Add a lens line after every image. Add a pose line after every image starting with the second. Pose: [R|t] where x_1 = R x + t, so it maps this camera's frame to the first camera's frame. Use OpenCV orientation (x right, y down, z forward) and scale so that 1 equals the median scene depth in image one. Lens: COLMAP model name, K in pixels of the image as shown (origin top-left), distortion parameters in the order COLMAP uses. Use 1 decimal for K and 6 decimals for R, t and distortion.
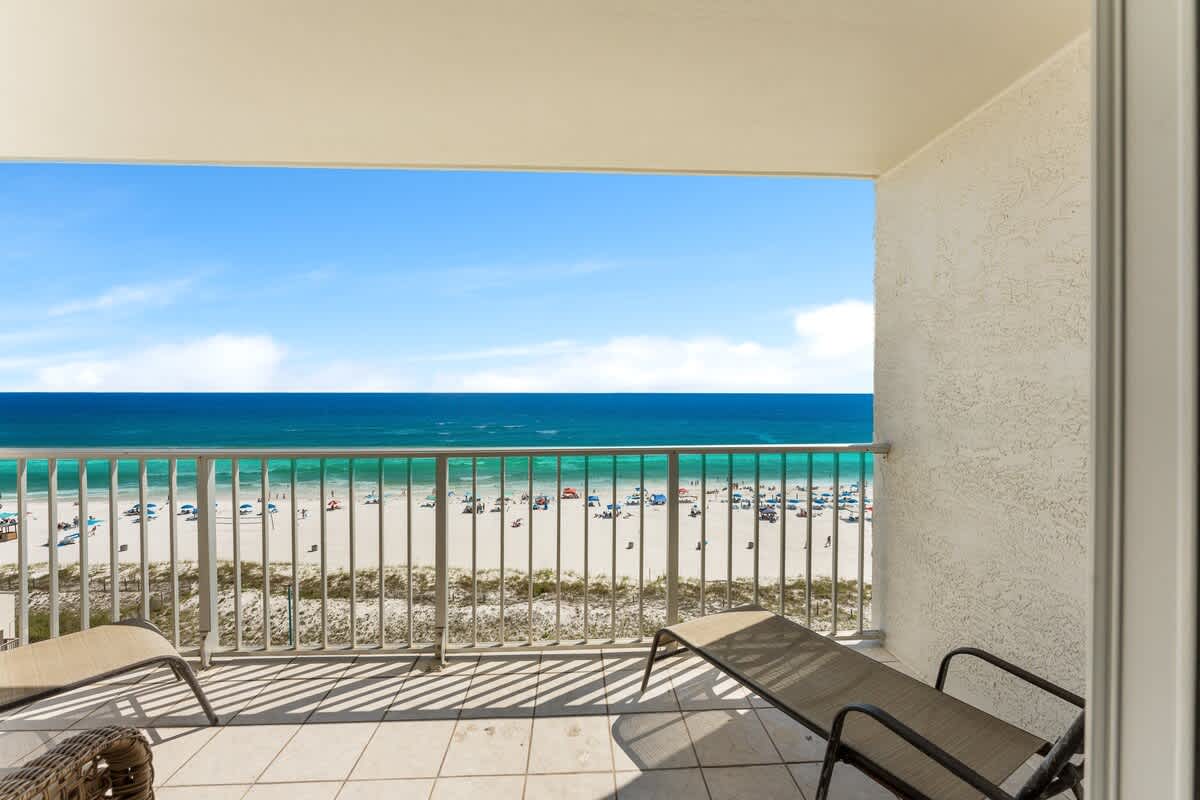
lens RADIAL K [[487.2, 0, 607.2], [0, 487.2, 397.2], [0, 0, 1]] dist [-0.002150, 0.000290]
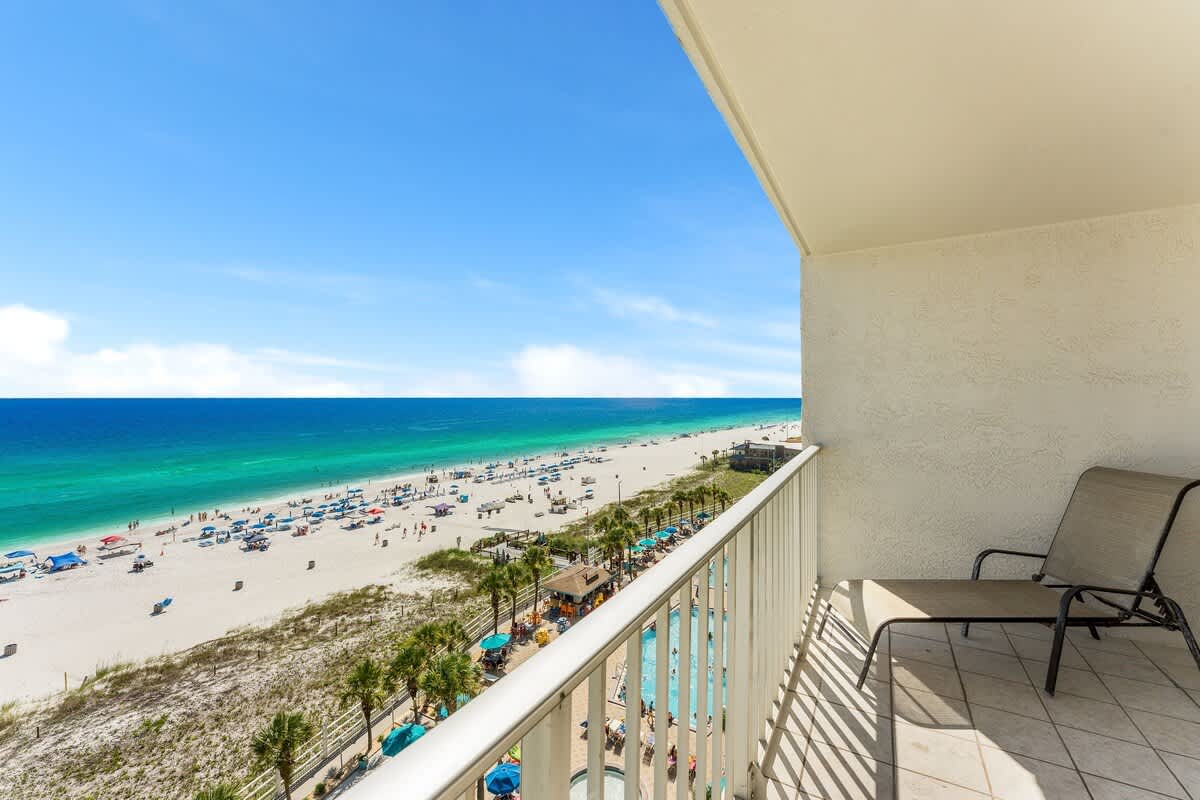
lens RADIAL K [[483.5, 0, 614.5], [0, 483.5, 398.1], [0, 0, 1]] dist [-0.001888, 0.000455]
pose [[0.542316, -0.002590, 0.840171, -0.082412], [0.008406, 0.999962, -0.002343, -0.003548], [-0.840132, 0.008333, 0.542317, 0.063667]]
